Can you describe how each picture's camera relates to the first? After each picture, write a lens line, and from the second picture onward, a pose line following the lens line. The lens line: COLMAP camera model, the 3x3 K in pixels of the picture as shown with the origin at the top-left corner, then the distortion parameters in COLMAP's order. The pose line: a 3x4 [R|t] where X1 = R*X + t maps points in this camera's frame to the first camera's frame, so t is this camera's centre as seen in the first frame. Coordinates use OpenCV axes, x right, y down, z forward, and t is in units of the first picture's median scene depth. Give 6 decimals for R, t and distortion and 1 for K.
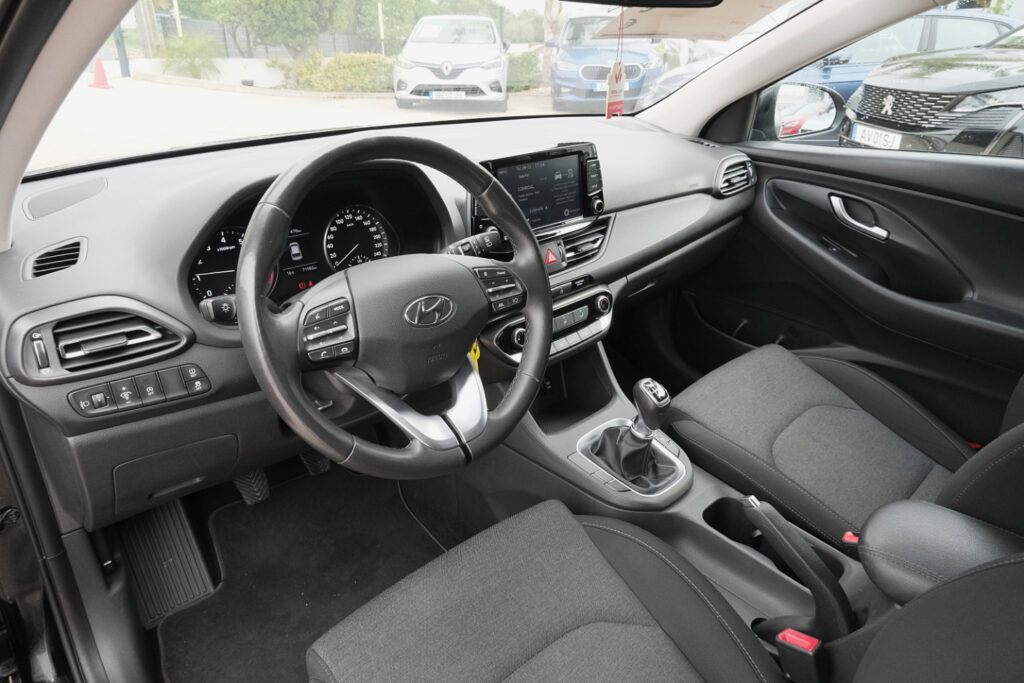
lens RADIAL K [[643.1, 0, 512.0], [0, 643.1, 341.5], [0, 0, 1]] dist [0.001995, 0.002062]
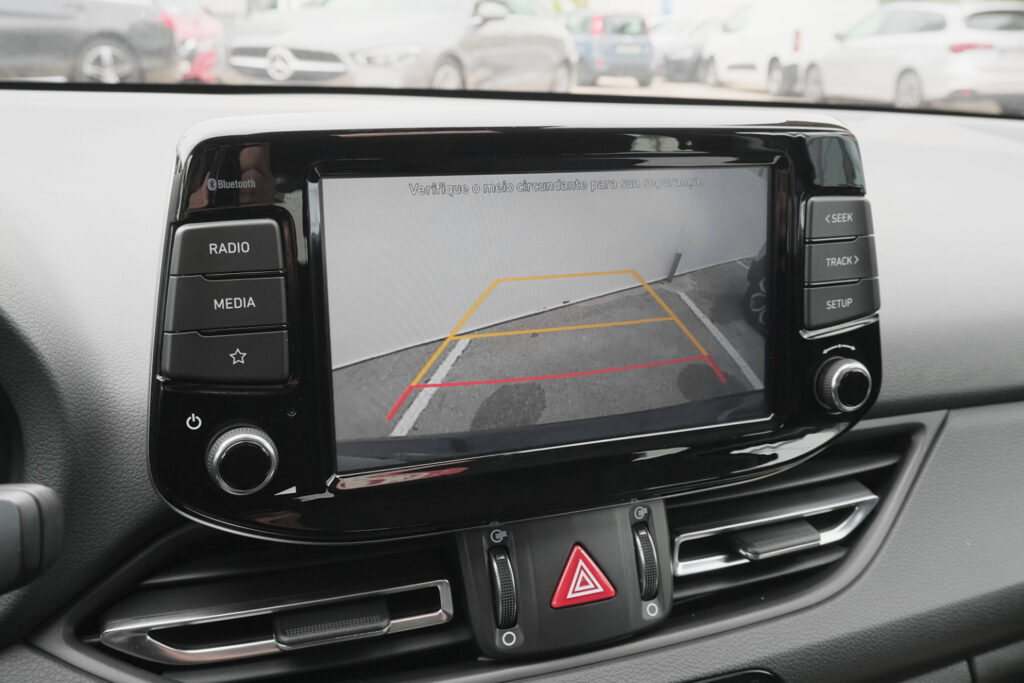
lens RADIAL K [[995.8, 0, 512.0], [0, 995.8, 341.5], [0, 0, 1]] dist [-0.022005, -0.008962]
pose [[0.930397, 0.127903, -0.343513, 0.132679], [-0.182154, 0.974573, -0.130489, -0.144805], [0.318089, 0.183979, 0.930038, 0.571545]]
